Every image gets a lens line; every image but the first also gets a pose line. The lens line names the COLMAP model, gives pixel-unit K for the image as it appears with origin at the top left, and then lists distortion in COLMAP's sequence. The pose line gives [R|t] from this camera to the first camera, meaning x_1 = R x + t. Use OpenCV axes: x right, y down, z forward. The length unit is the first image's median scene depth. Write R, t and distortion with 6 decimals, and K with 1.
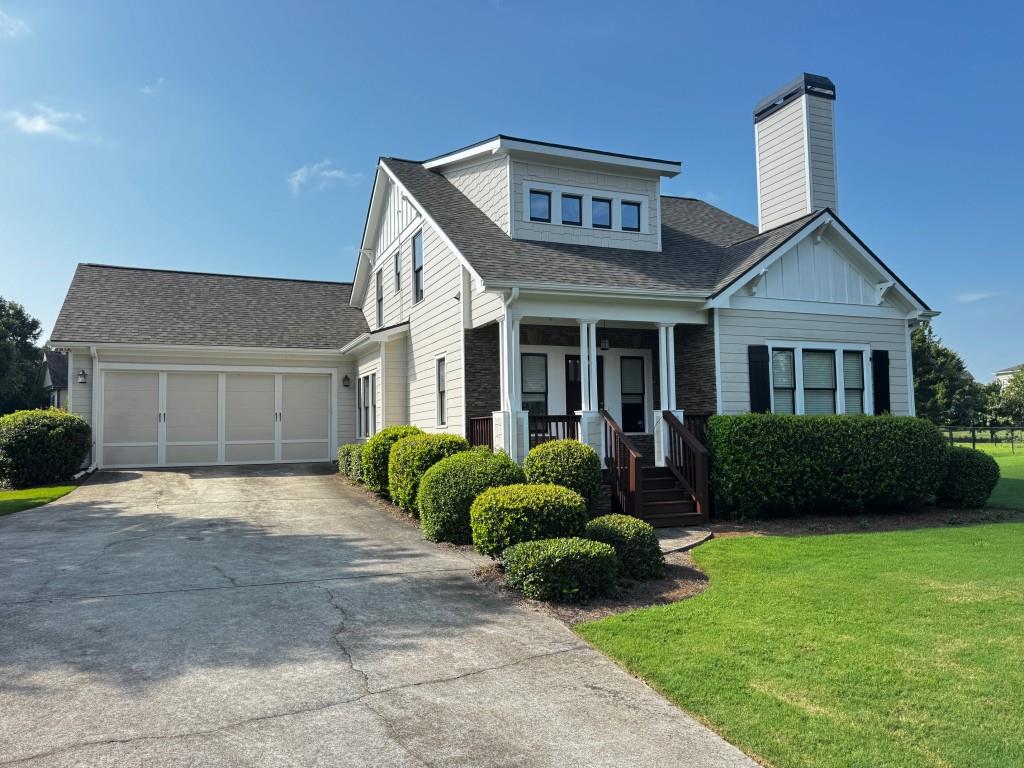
lens RADIAL K [[727.5, 0, 511.1], [0, 727.5, 382.1], [0, 0, 1]] dist [0.033743, -0.013240]
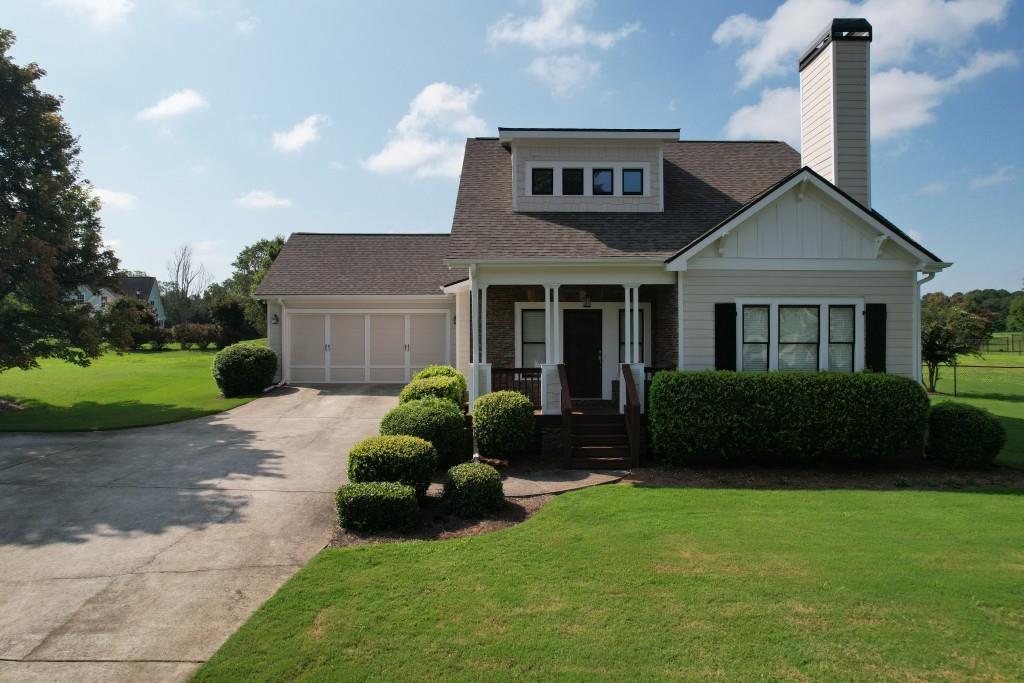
lens RADIAL K [[658.2, 0, 513.4], [0, 658.2, 334.9], [0, 0, 1]] dist [-0.064364, 0.061108]
pose [[0.927300, 0.013728, -0.374067, 0.403737], [0.012349, 0.997661, 0.067226, -0.071433], [0.374115, -0.066958, 0.924962, 0.000008]]
